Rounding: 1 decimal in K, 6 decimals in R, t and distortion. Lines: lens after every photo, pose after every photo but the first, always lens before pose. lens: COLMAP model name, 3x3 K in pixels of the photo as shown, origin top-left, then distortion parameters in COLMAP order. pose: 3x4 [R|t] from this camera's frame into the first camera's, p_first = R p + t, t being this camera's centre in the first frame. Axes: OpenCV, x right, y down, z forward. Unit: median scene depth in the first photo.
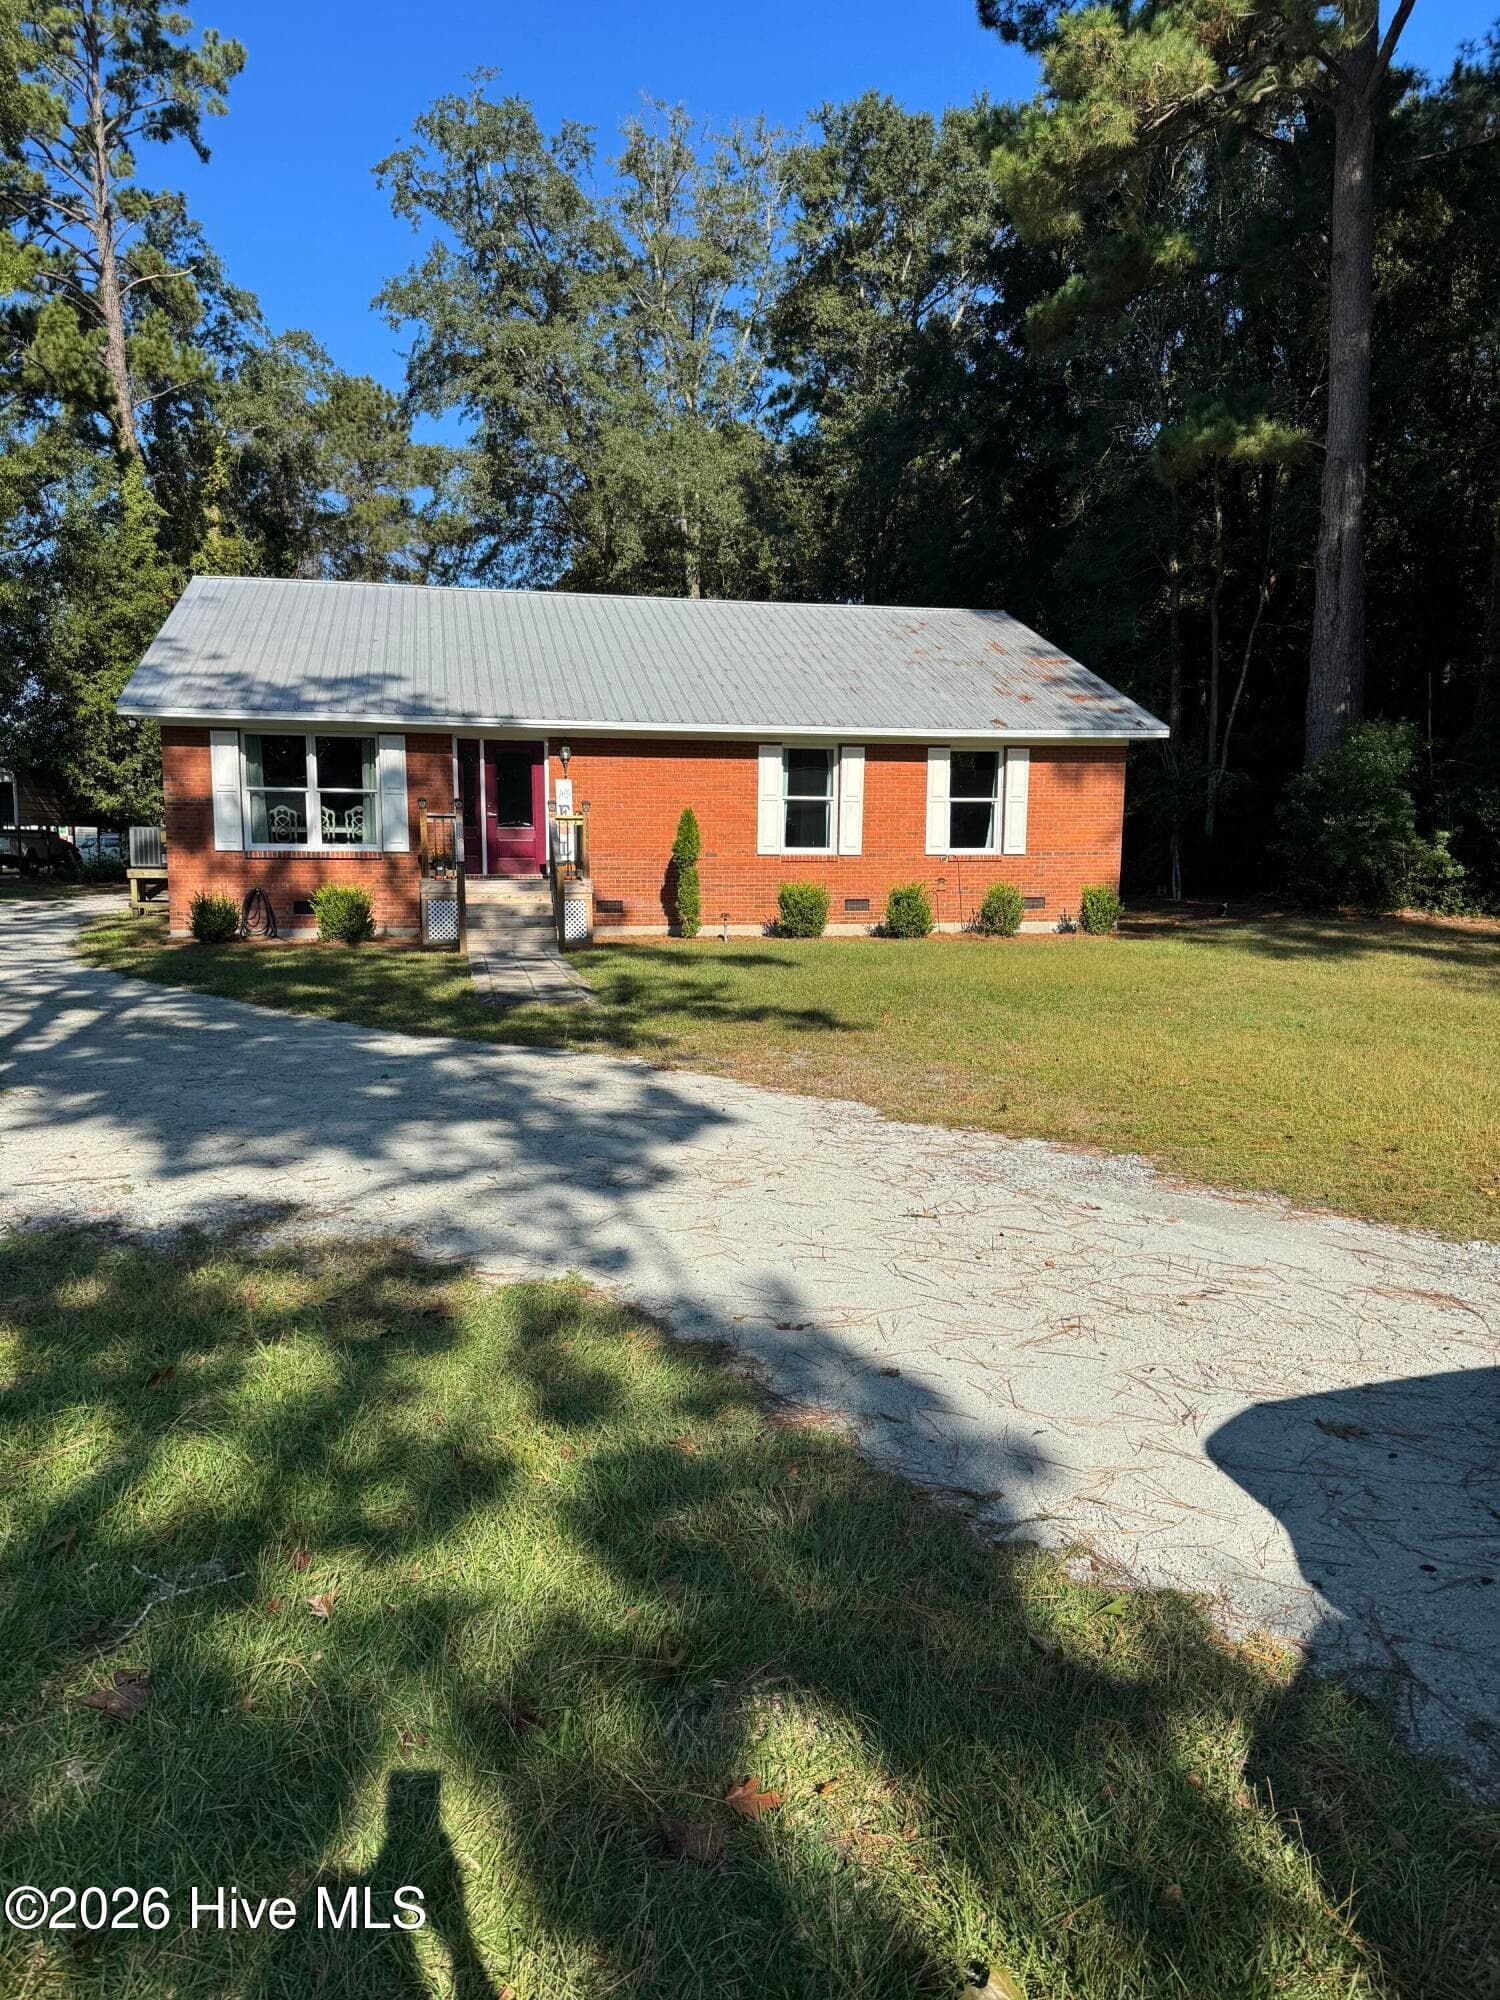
lens RADIAL K [[1392.3, 0, 817.0], [0, 1392.3, 999.7], [0, 0, 1]] dist [0.136310, -0.231503]
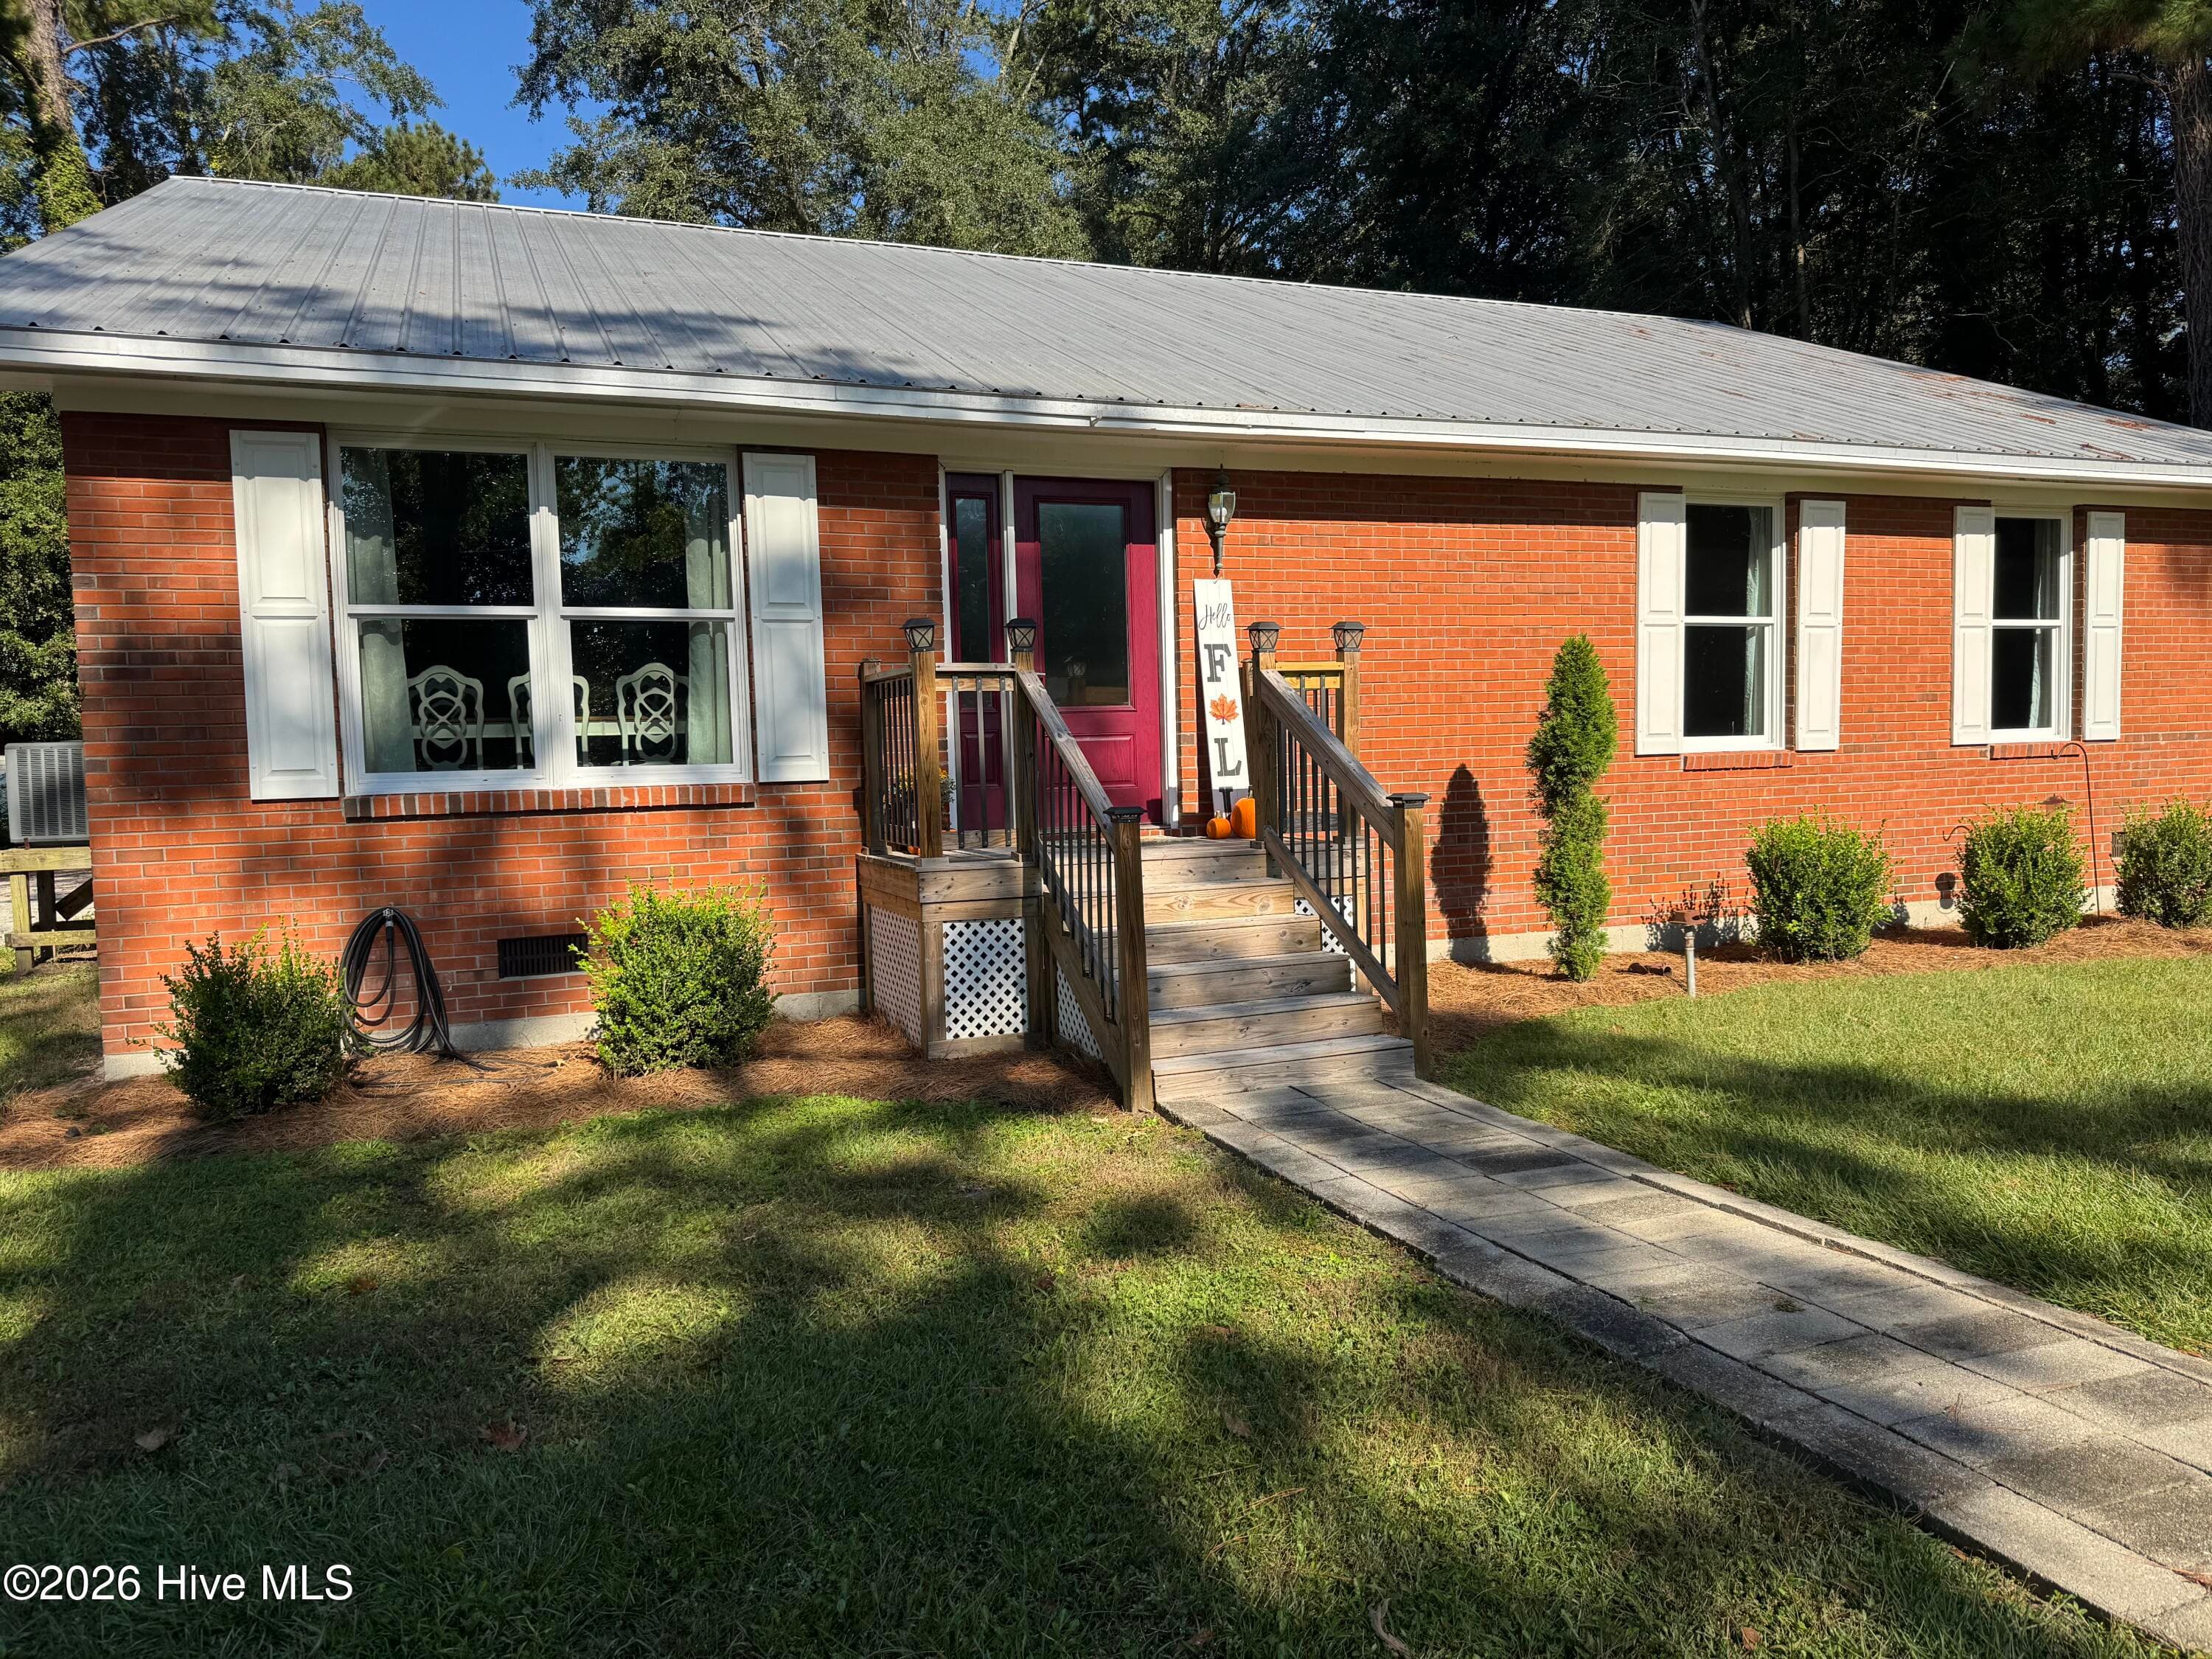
lens RADIAL K [[1637.7, 0, 1220.5], [0, 1637.7, 850.9], [0, 0, 1]] dist [0.004622, 0.005070]
pose [[0.988156, -0.039563, 0.148267, -0.242663], [0.046554, 0.997947, -0.043978, -0.061878], [-0.146223, 0.050359, 0.987969, 0.552502]]
